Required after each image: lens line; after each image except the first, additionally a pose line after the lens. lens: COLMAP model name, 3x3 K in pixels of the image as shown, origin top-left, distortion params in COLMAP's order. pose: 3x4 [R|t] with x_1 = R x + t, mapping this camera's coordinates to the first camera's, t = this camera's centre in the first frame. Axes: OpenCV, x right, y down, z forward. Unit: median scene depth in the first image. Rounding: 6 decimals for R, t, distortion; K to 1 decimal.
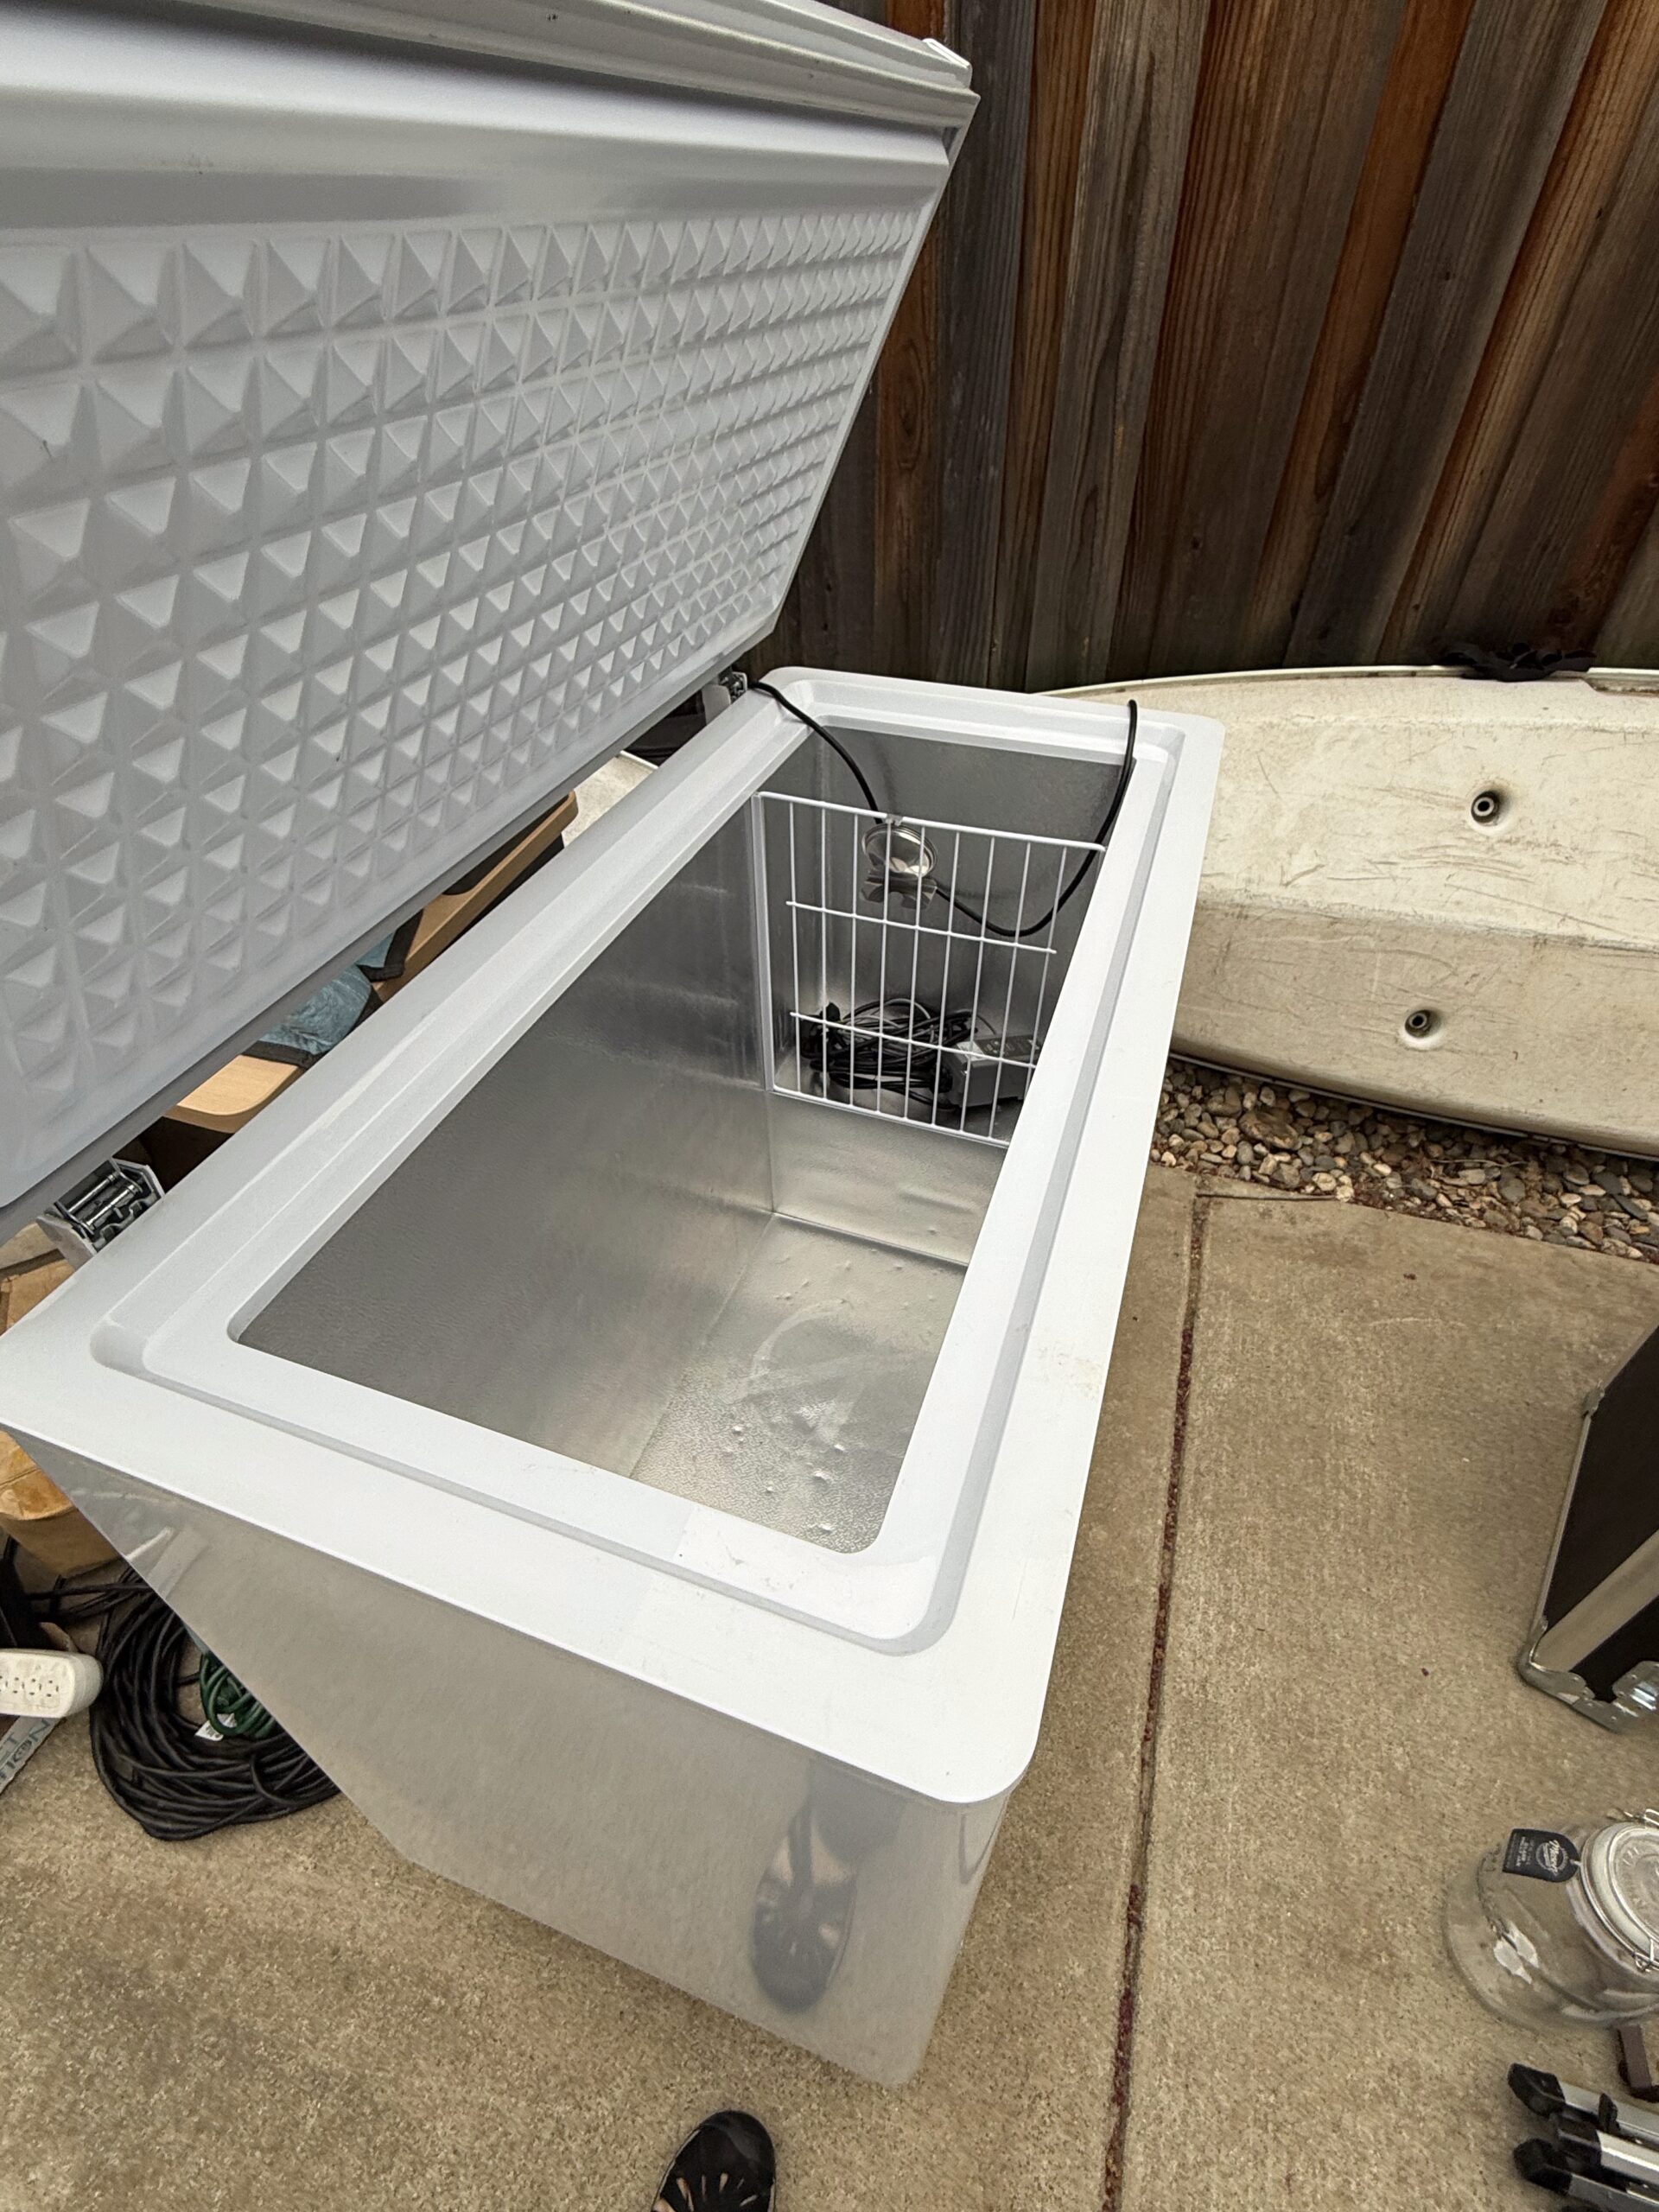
lens RADIAL K [[1034.4, 0, 832.7], [0, 1034.4, 1100.1], [0, 0, 1]] dist [0.001151, 0.000147]
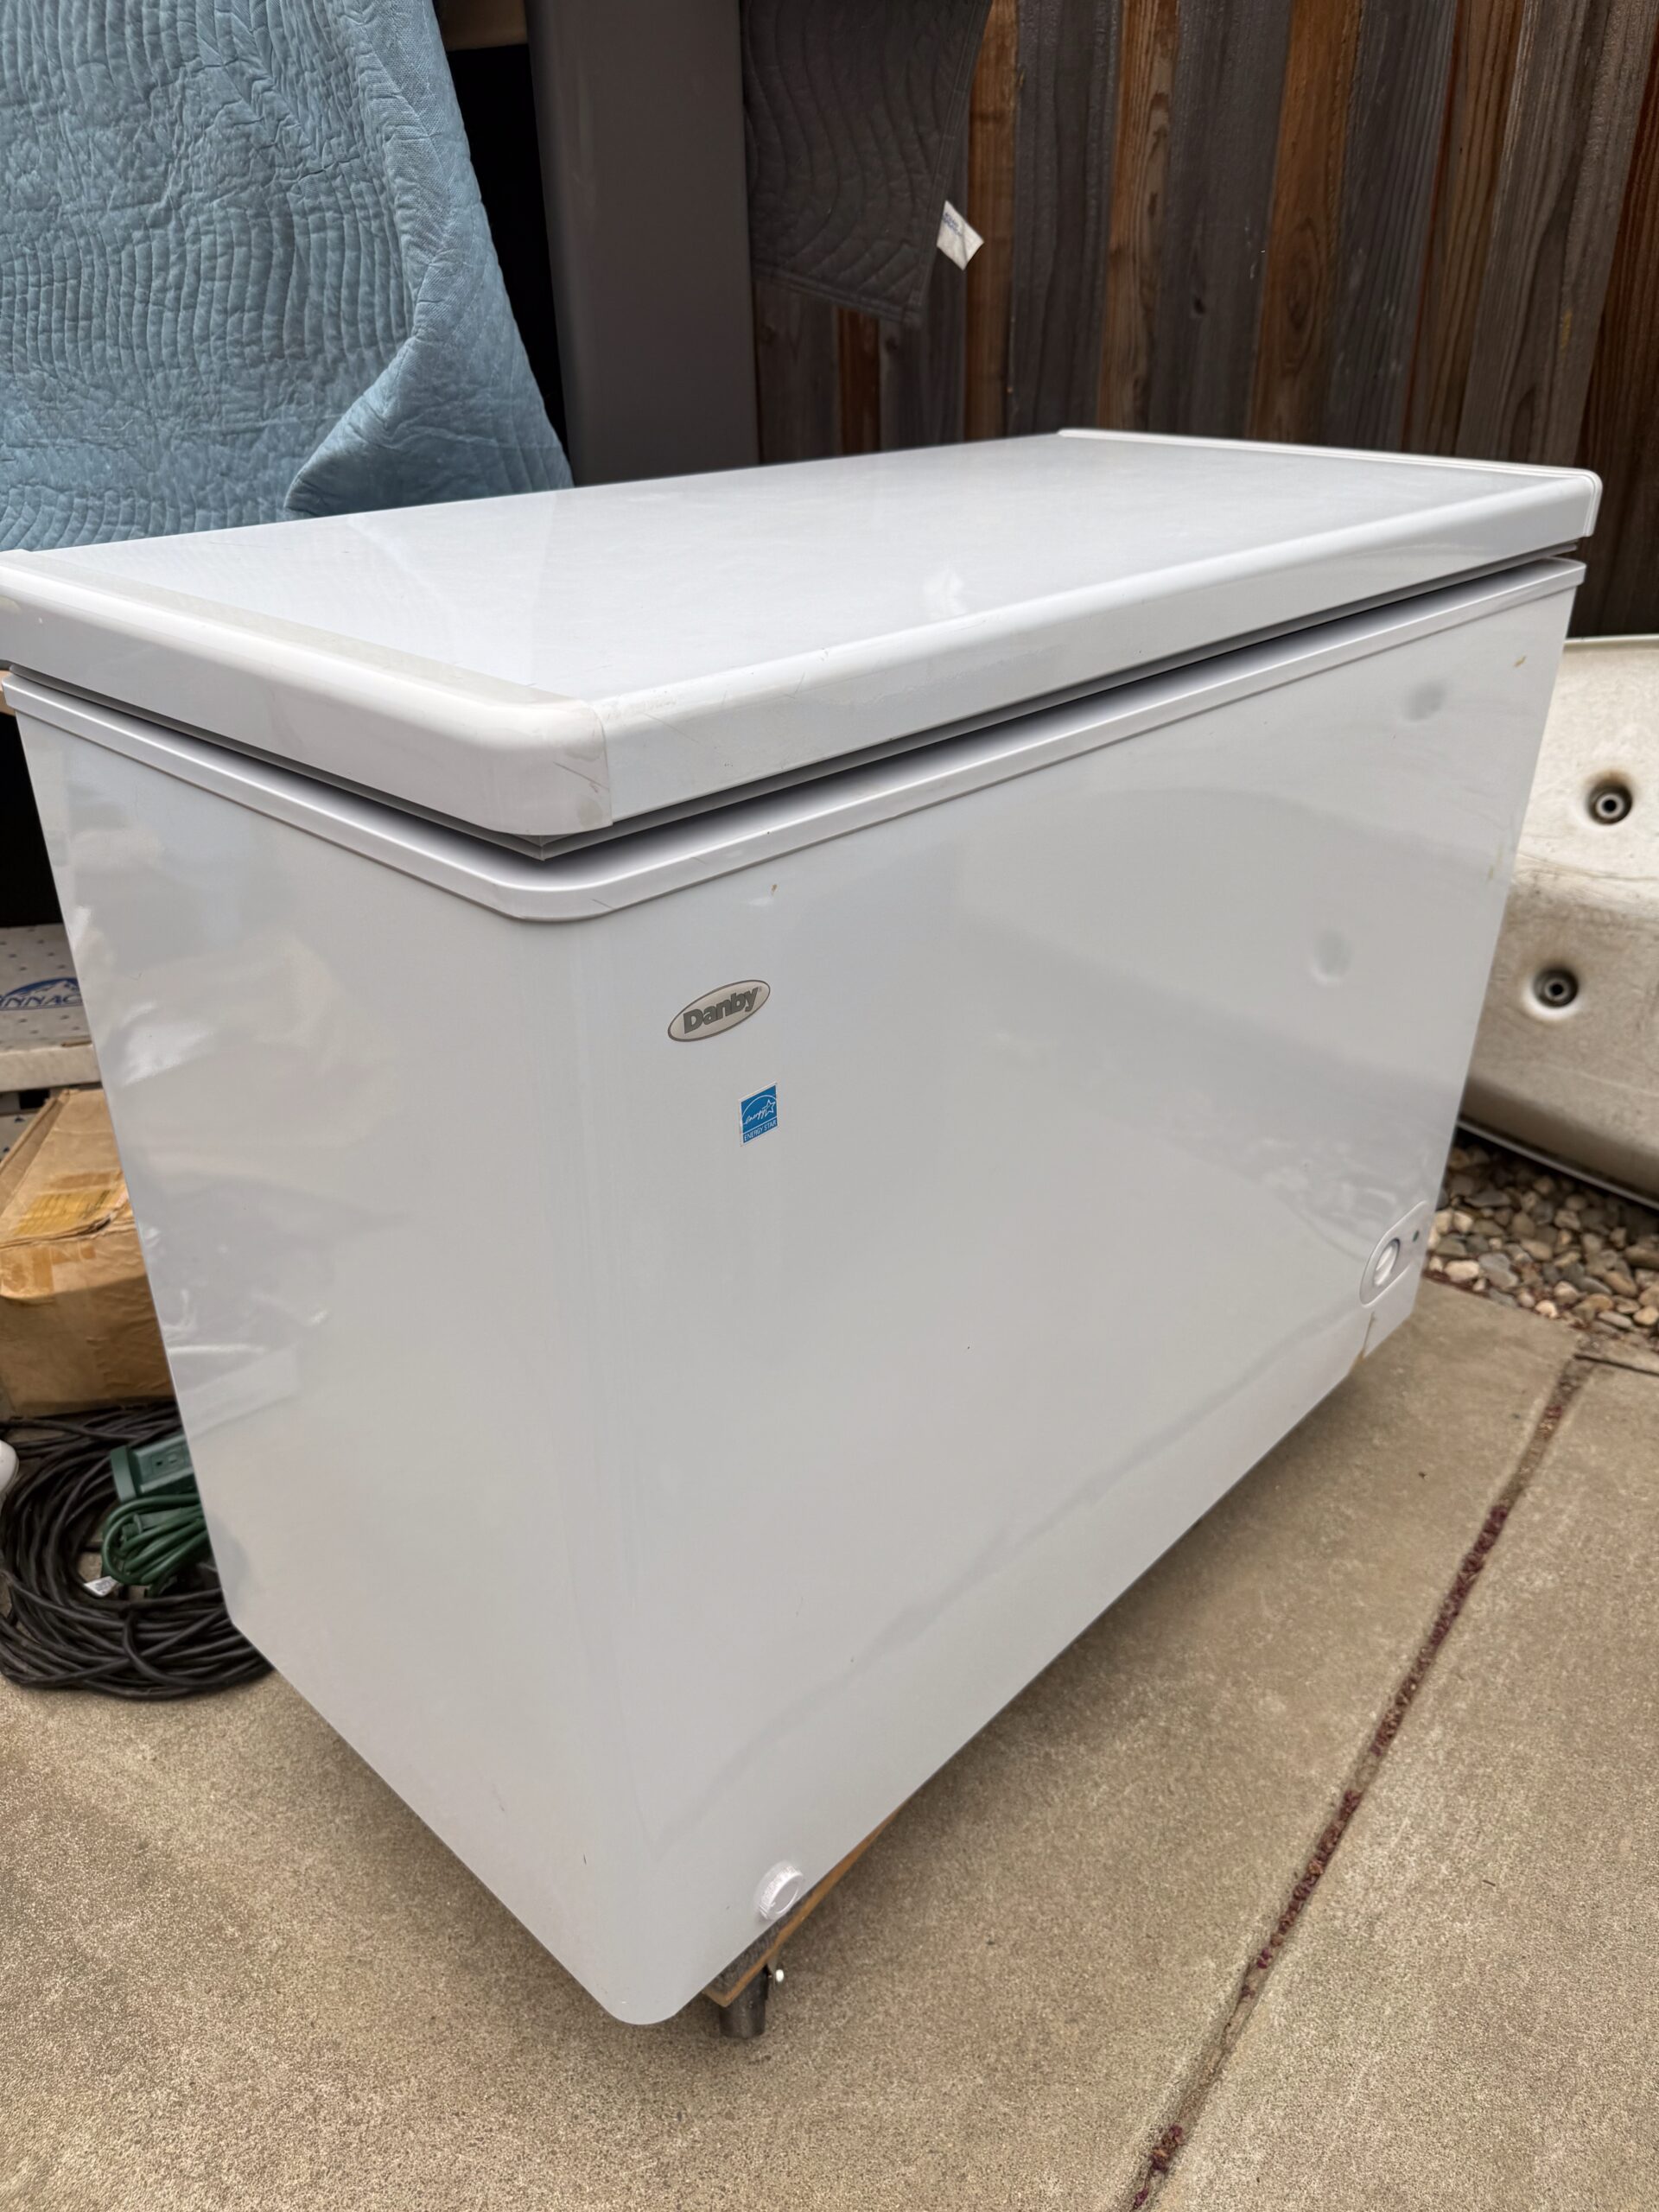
lens RADIAL K [[1569.7, 0, 829.2], [0, 1569.7, 1107.4], [0, 0, 1]] dist [-0.004643, 0.003870]
pose [[0.946153, 0.161028, -0.280828, 0.195655], [-0.218285, 0.957970, -0.186133, 0.283024], [0.239052, 0.237410, 0.941536, -0.106678]]
